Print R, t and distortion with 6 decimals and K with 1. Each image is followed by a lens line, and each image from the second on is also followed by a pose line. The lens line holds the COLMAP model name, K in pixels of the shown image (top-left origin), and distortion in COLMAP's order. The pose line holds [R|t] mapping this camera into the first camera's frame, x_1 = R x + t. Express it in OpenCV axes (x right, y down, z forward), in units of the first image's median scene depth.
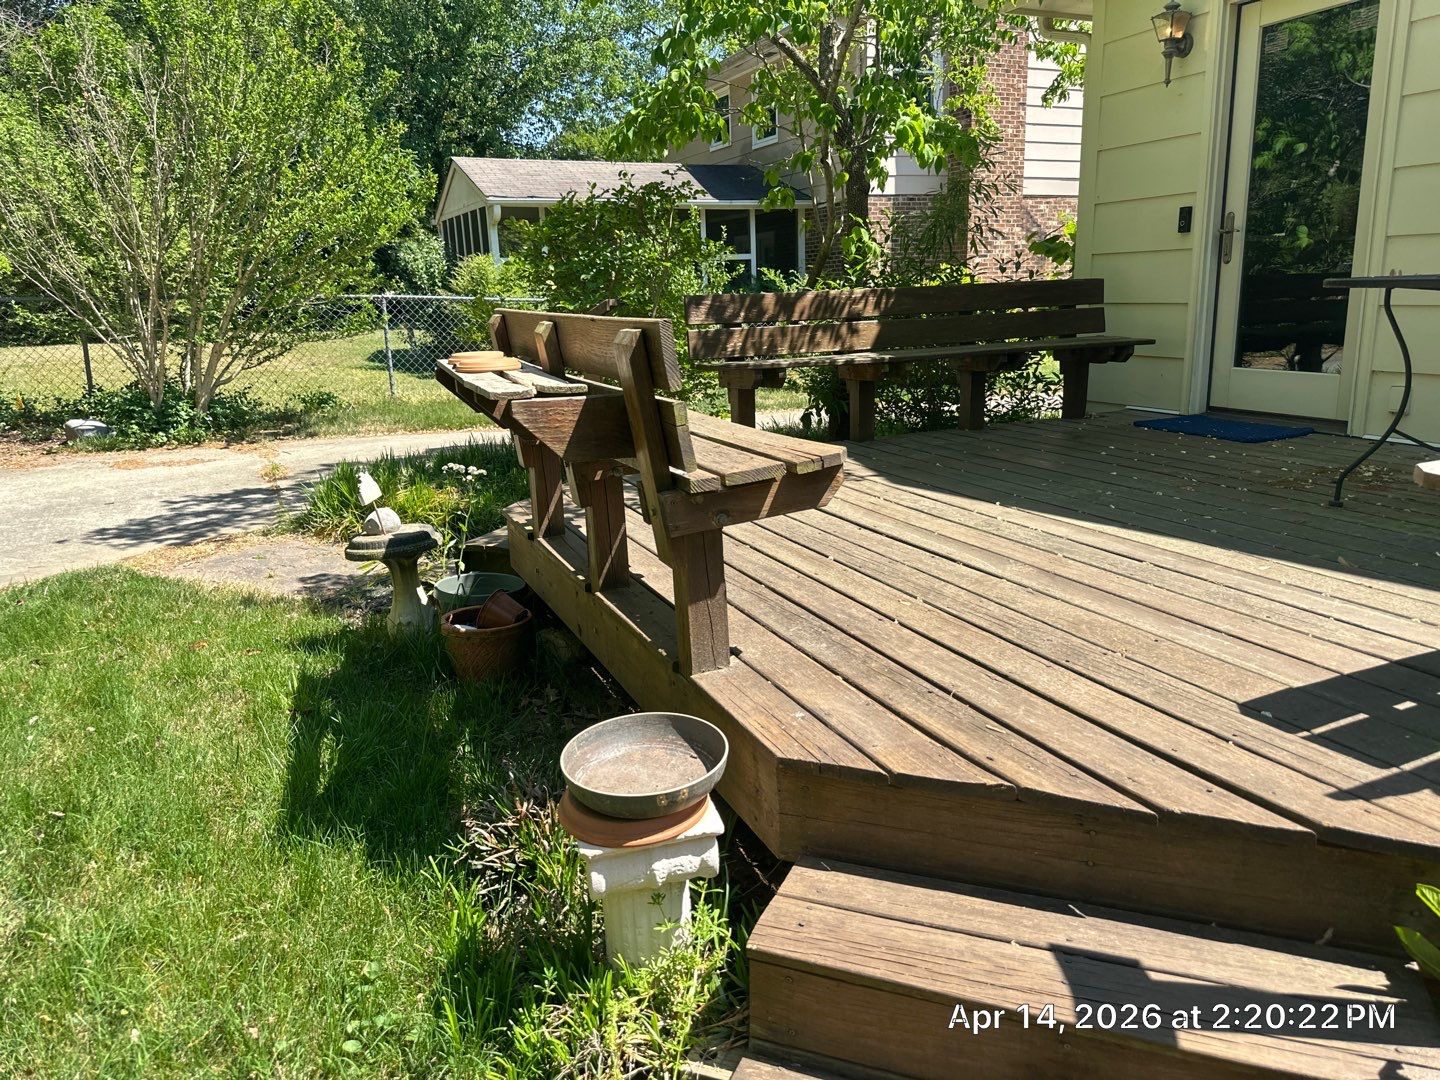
lens RADIAL K [[997.3, 0, 720.0], [0, 997.3, 540.0], [0, 0, 1]] dist [0.090700, -0.134872]
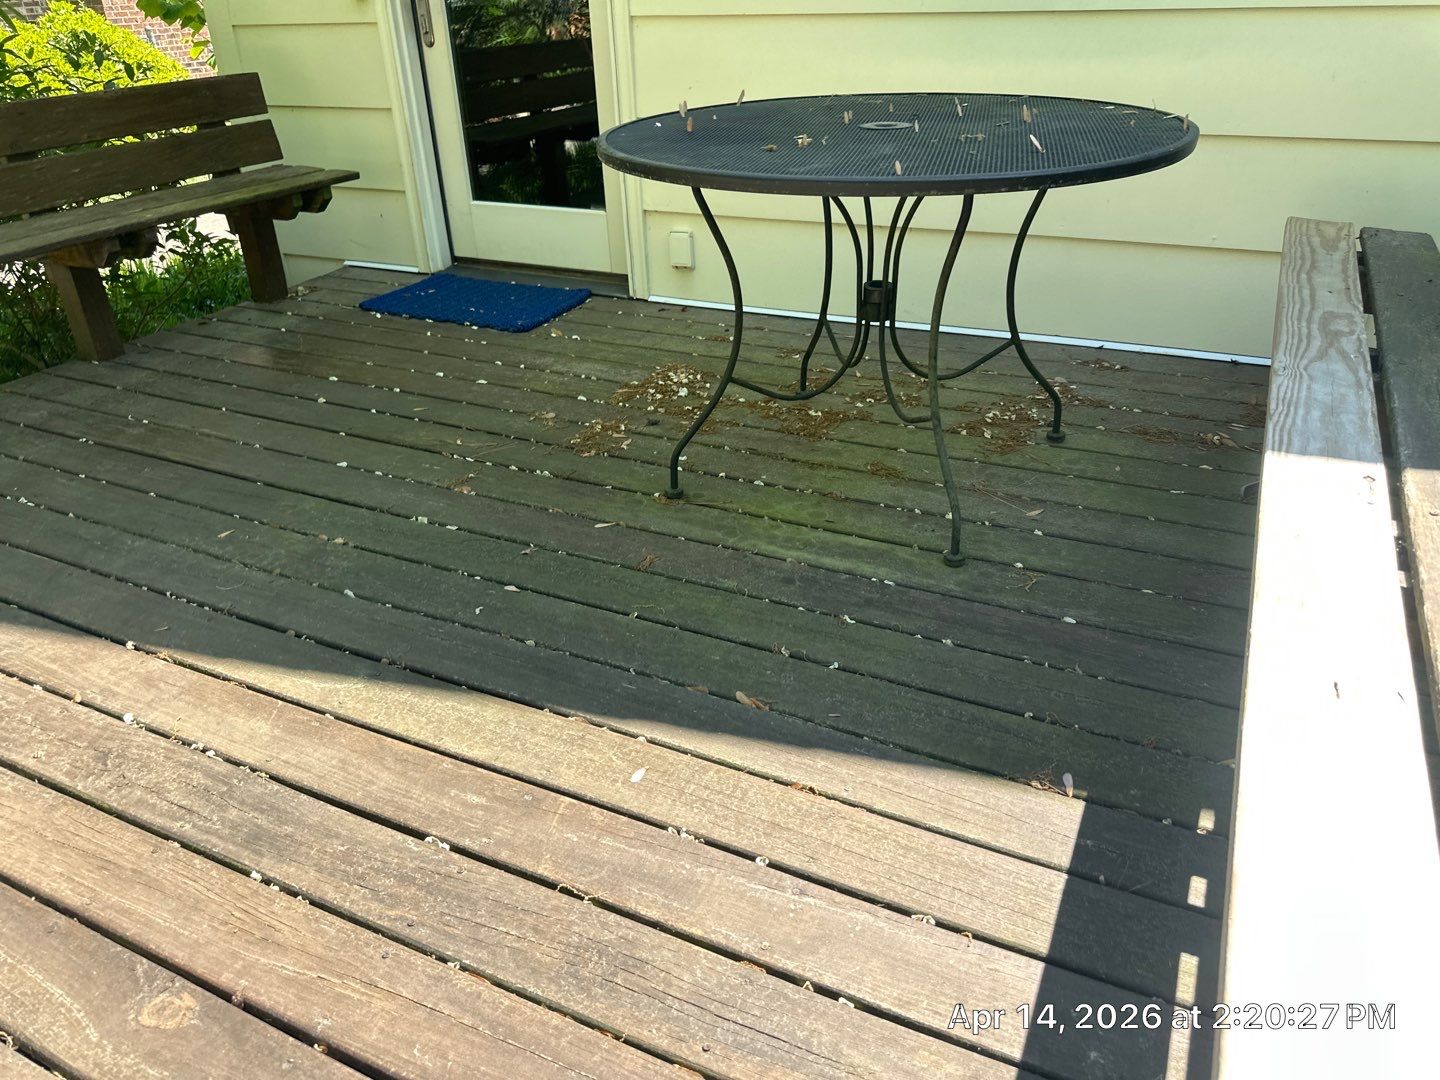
lens RADIAL K [[1055.9, 0, 720.0], [0, 1055.9, 540.0], [0, 0, 1]] dist [0.003066, 0.001598]
pose [[0.770430, -0.294283, 0.565540, 0.150317], [0.160936, 0.948132, 0.274125, -0.122713], [-0.616877, -0.120179, 0.777830, 0.284274]]
